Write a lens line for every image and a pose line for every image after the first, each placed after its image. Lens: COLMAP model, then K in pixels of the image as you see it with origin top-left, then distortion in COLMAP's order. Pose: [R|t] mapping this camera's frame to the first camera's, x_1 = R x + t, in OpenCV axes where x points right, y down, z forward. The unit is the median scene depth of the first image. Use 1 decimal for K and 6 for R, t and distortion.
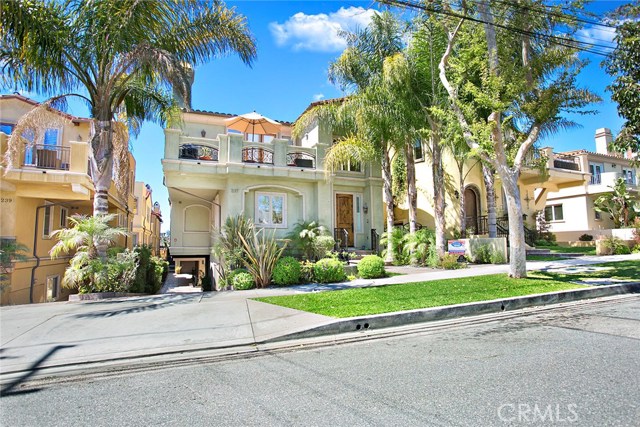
lens RADIAL K [[359.5, 0, 320.1], [0, 359.5, 194.6], [0, 0, 1]] dist [-0.085318, 0.064476]
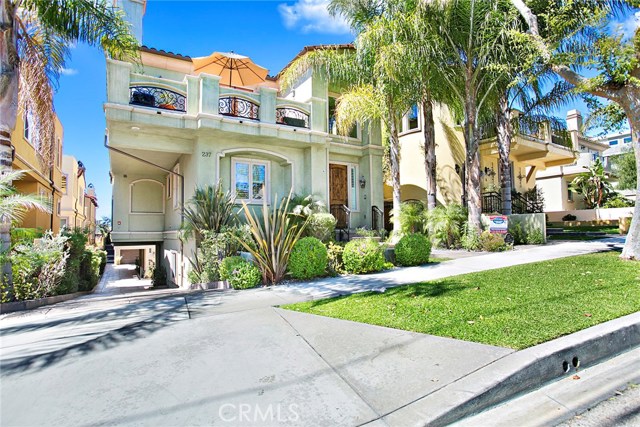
lens RADIAL K [[359.5, 0, 320.1], [0, 359.5, 194.6], [0, 0, 1]] dist [-0.085318, 0.064476]
pose [[0.988887, 0.003332, 0.148630, -0.103571], [-0.008733, 0.999324, 0.035703, 0.041874], [-0.148410, -0.036604, 0.988248, 0.200239]]
